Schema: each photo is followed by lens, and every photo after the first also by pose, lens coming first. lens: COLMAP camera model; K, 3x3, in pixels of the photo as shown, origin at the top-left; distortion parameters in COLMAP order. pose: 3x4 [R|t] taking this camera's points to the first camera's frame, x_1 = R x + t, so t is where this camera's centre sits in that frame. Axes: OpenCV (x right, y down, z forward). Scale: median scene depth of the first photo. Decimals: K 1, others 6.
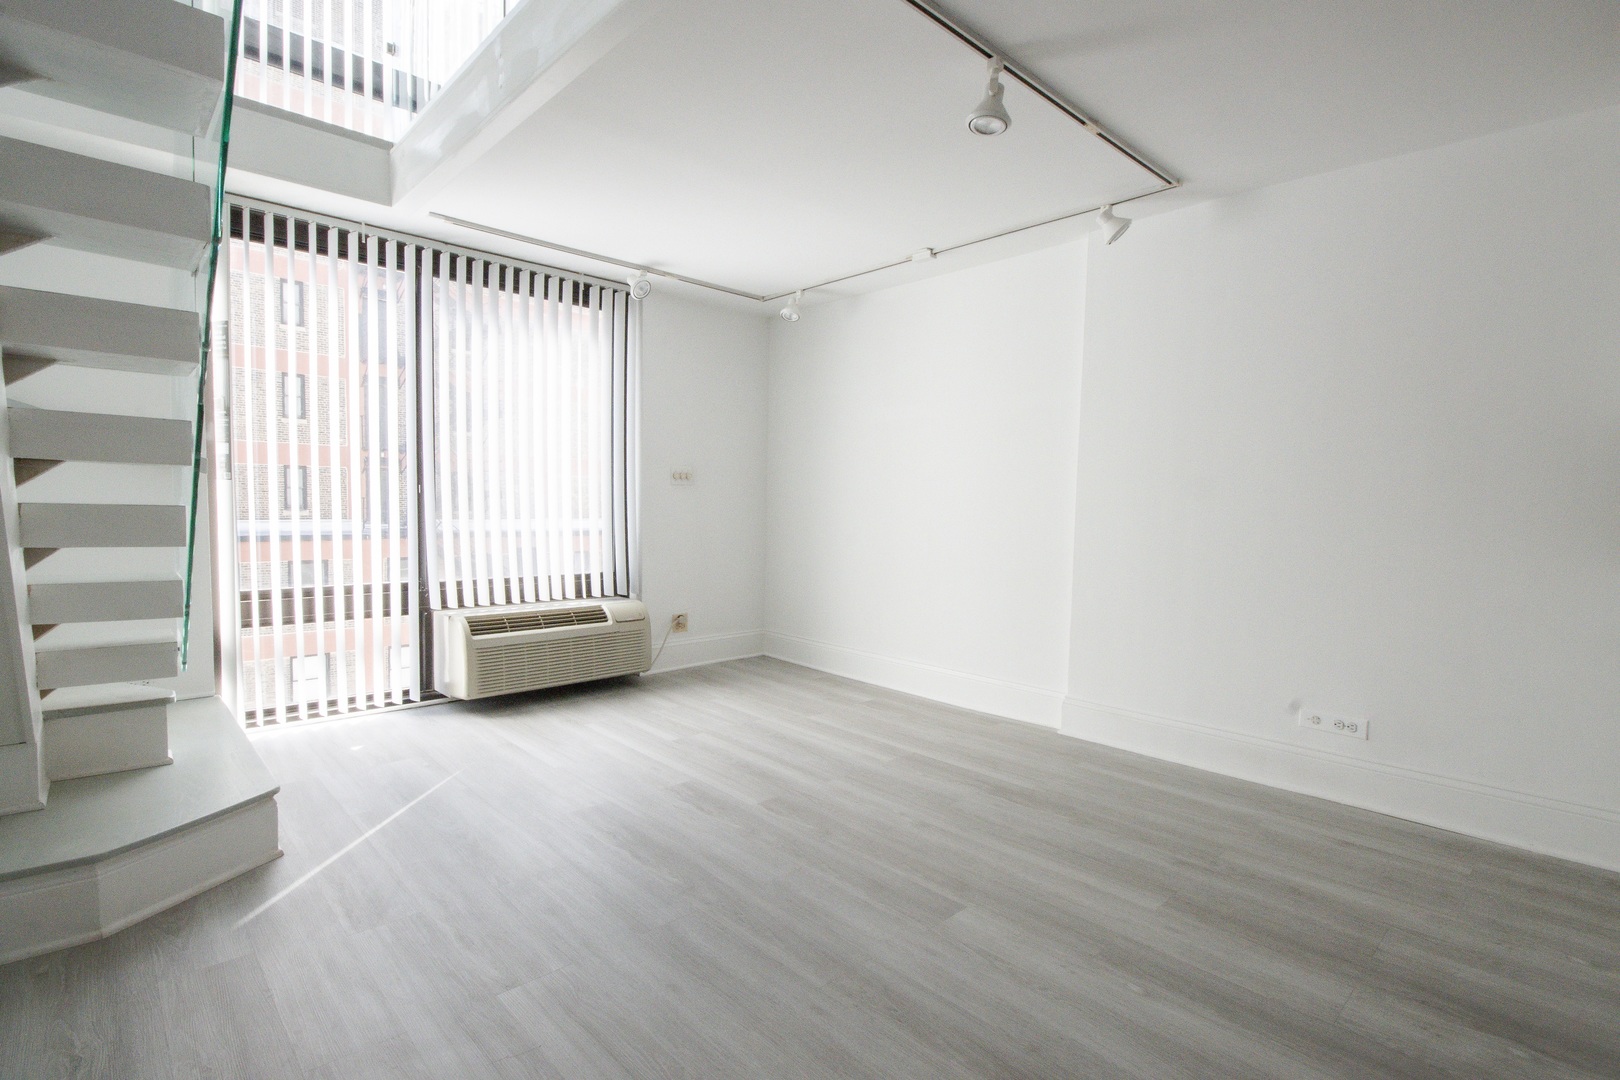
lens RADIAL K [[760.2, 0, 802.8], [0, 760.2, 544.2], [0, 0, 1]] dist [0.000377, -0.007619]
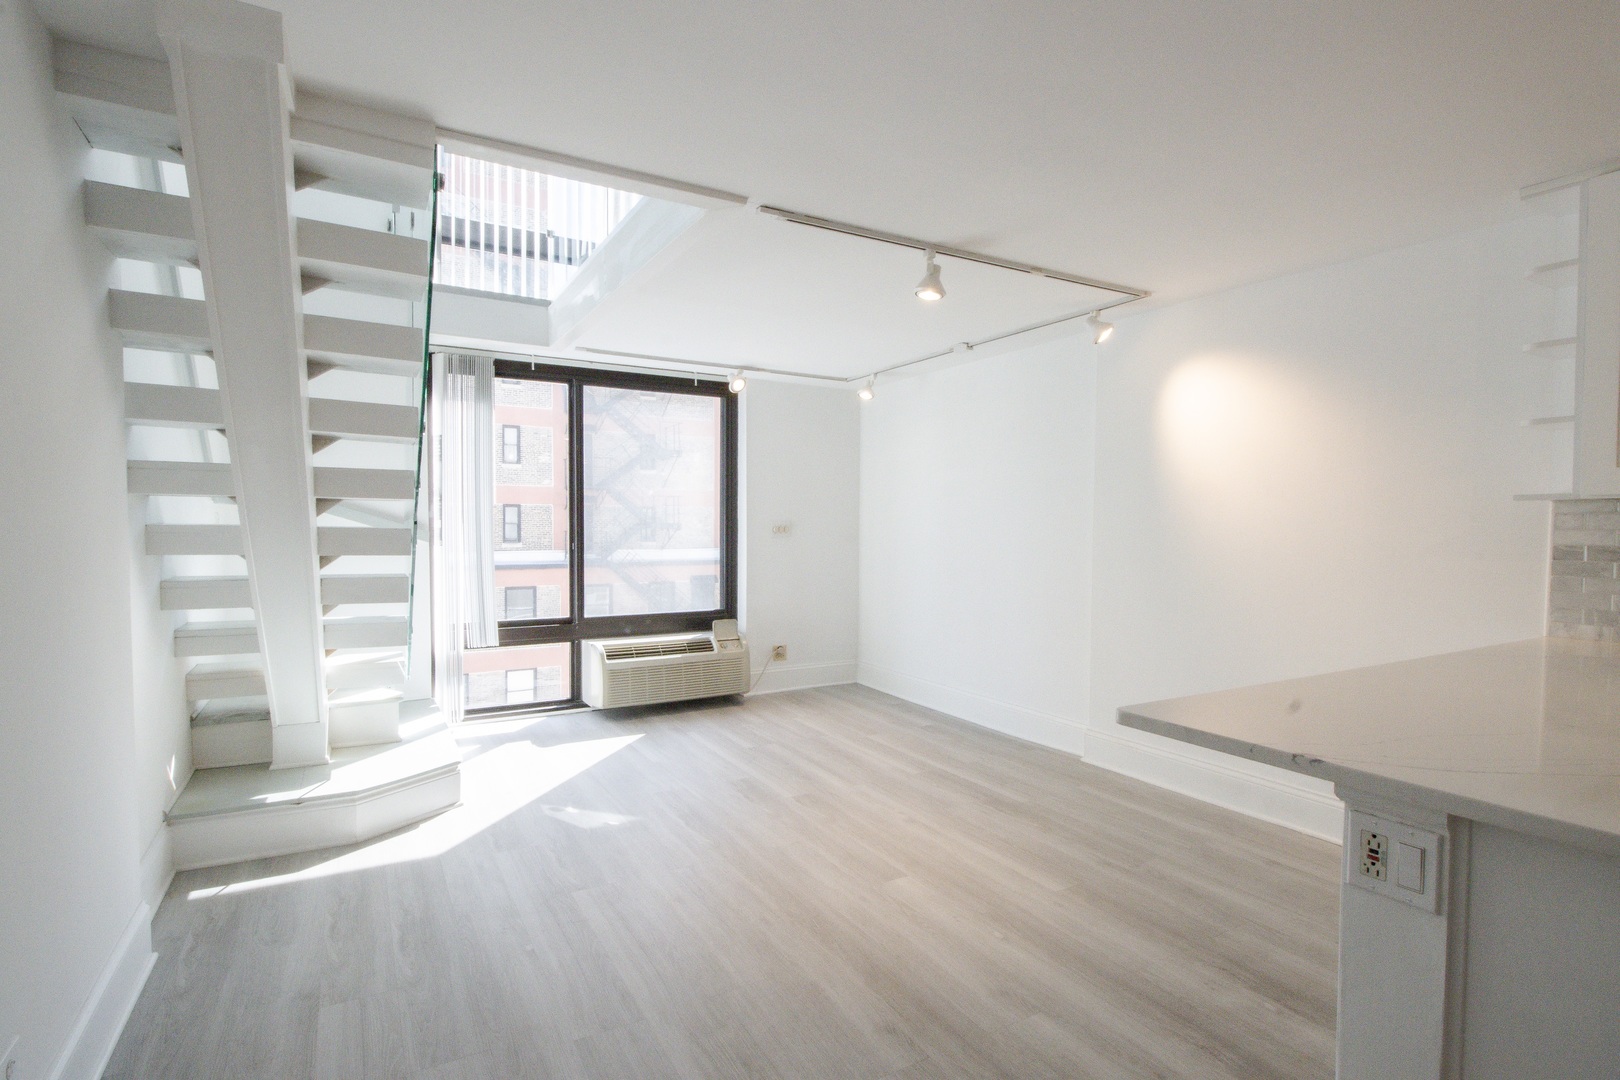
lens RADIAL K [[762.0, 0, 810.0], [0, 762.0, 540.0], [0, 0, 1]] dist [0.000339, 0.000159]
pose [[0.975995, -0.006987, -0.217680, 0.215934], [-0.001832, 0.999187, -0.040283, -0.037095], [0.217784, 0.039715, 0.975189, -0.233047]]
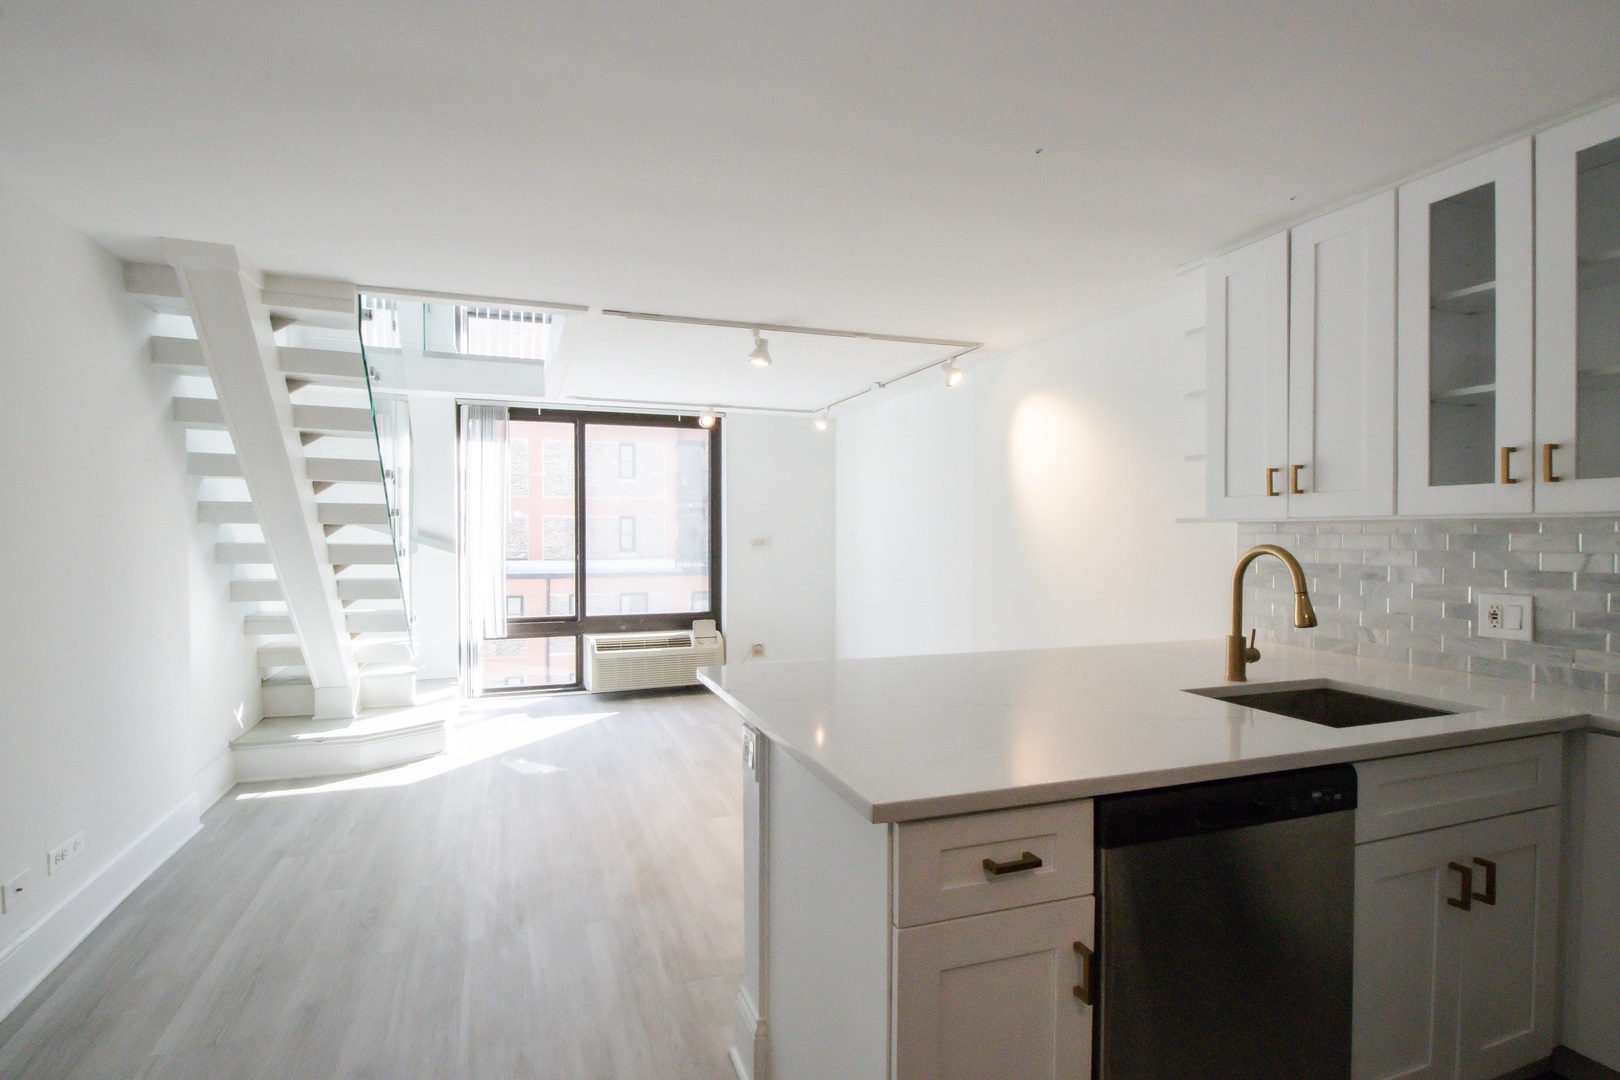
lens RADIAL K [[762.0, 0, 810.0], [0, 762.0, 540.0], [0, 0, 1]] dist [0.000339, 0.000159]
pose [[0.928074, -0.010604, -0.372244, 0.646465], [-0.009162, 0.998642, -0.051291, -0.036816], [0.372282, 0.051012, 0.926717, -0.356004]]
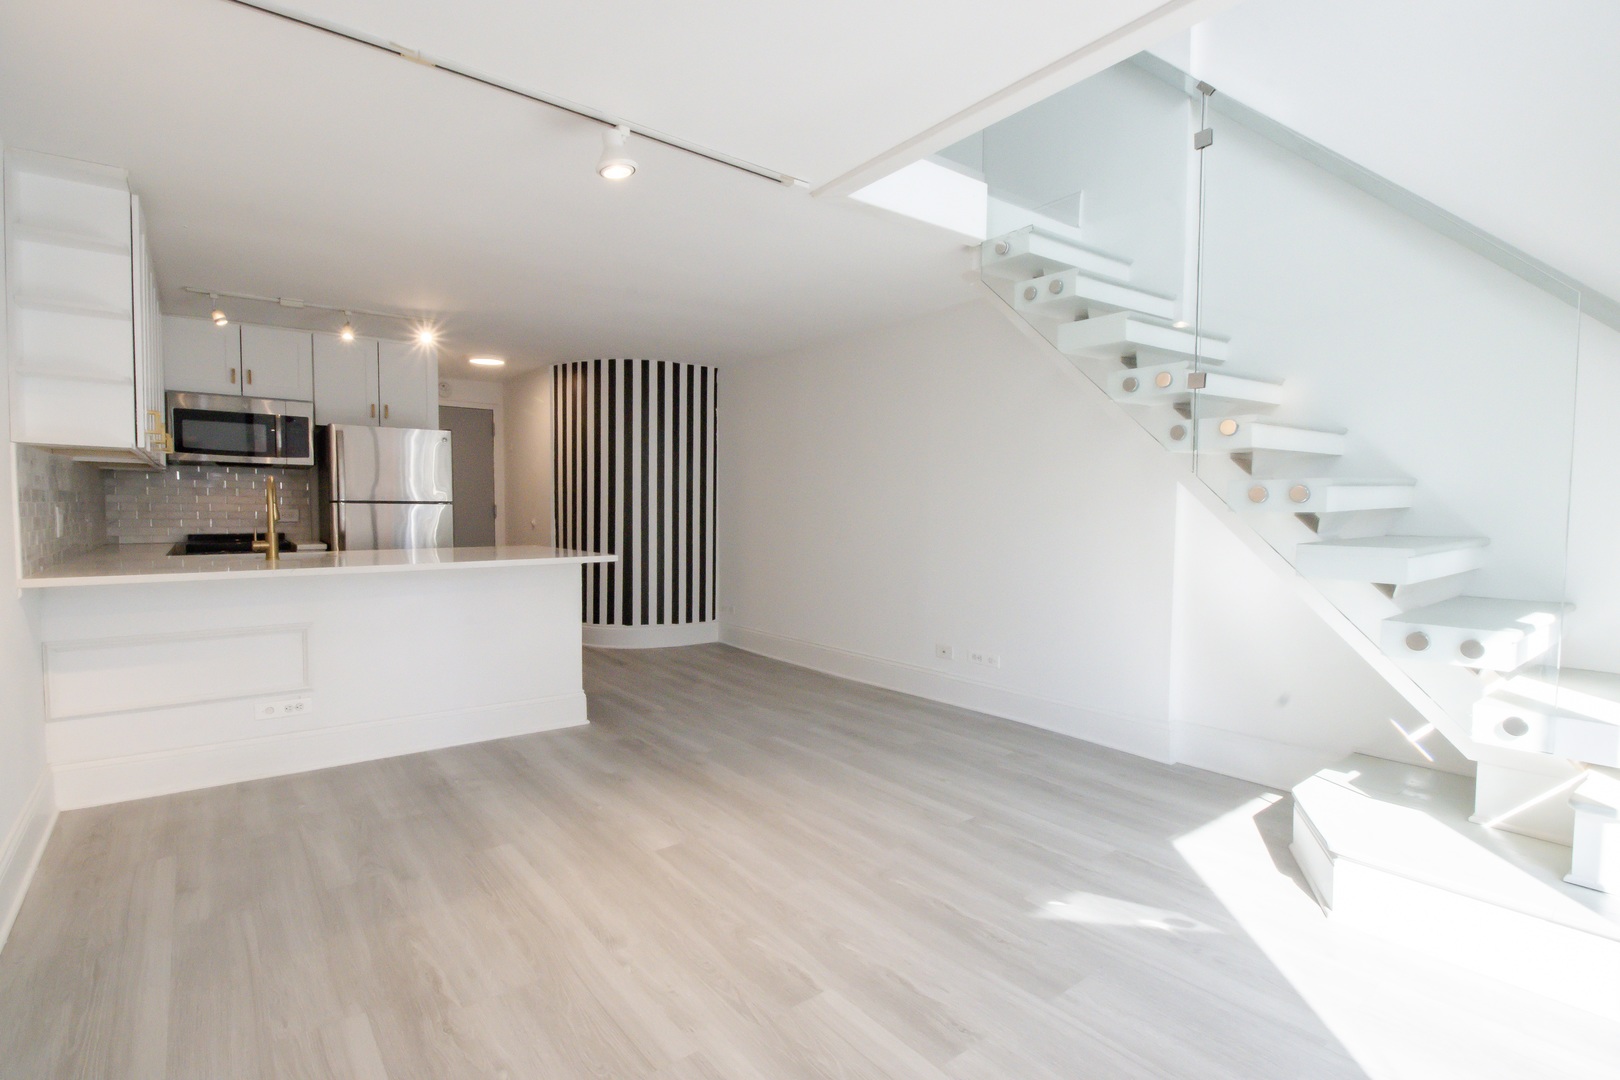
lens RADIAL K [[771.6, 0, 773.6], [0, 771.6, 539.5], [0, 0, 1]] dist [-0.000470, -0.000047]
pose [[-0.992702, -0.021019, 0.118750, -0.073574], [-0.009319, 0.995119, 0.098240, -0.098035], [-0.120236, 0.096416, -0.988052, 1.363532]]
